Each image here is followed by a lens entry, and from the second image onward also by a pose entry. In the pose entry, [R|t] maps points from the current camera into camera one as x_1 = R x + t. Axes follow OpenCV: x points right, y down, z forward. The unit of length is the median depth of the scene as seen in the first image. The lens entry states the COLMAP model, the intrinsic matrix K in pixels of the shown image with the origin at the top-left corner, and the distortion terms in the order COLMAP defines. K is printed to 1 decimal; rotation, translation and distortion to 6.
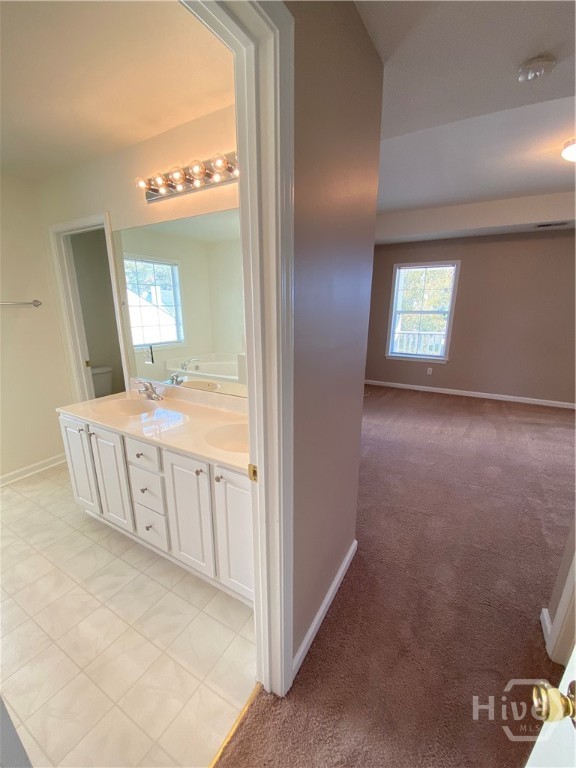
lens RADIAL K [[313.5, 0, 292.3], [0, 313.5, 383.9], [0, 0, 1]] dist [0.008693, -0.013434]
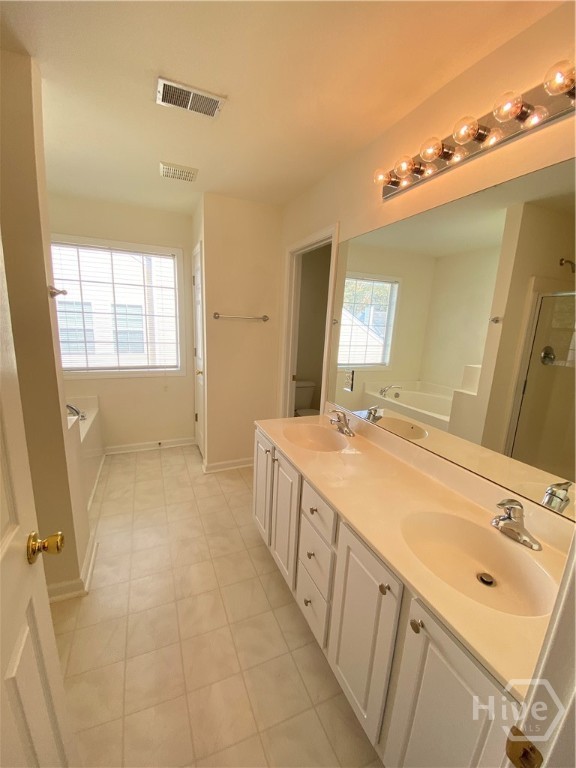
lens RADIAL K [[313.5, 0, 289.4], [0, 313.5, 384.5], [0, 0, 1]] dist [0.008693, -0.013434]
pose [[0.803309, 0.154791, -0.575095, -0.100484], [-0.190455, 0.981694, -0.001804, -0.054142], [0.564288, 0.110979, 0.818085, 0.219320]]
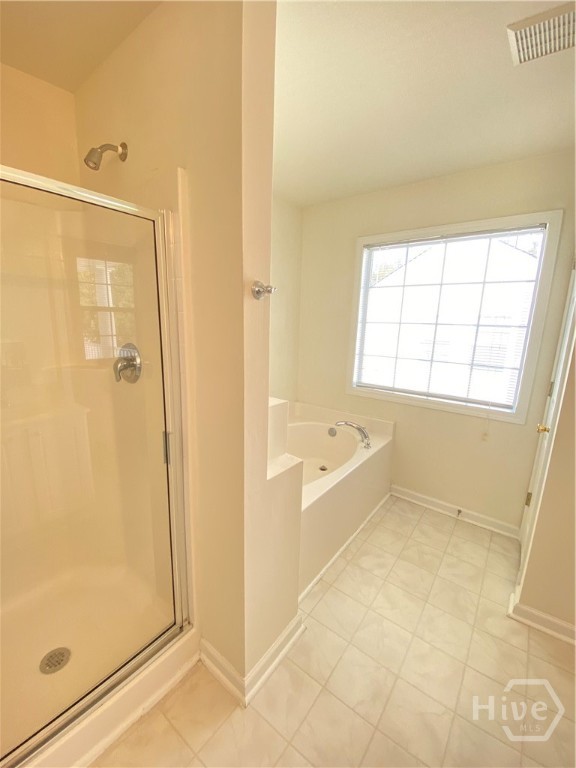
lens RADIAL K [[313.5, 0, 295.6], [0, 313.5, 382.3], [0, 0, 1]] dist [0.008693, -0.013434]
pose [[-0.125815, 0.196461, -0.972406, -0.467432], [-0.277019, 0.934247, 0.224594, -0.145380], [0.952592, 0.297632, -0.063119, 0.589296]]
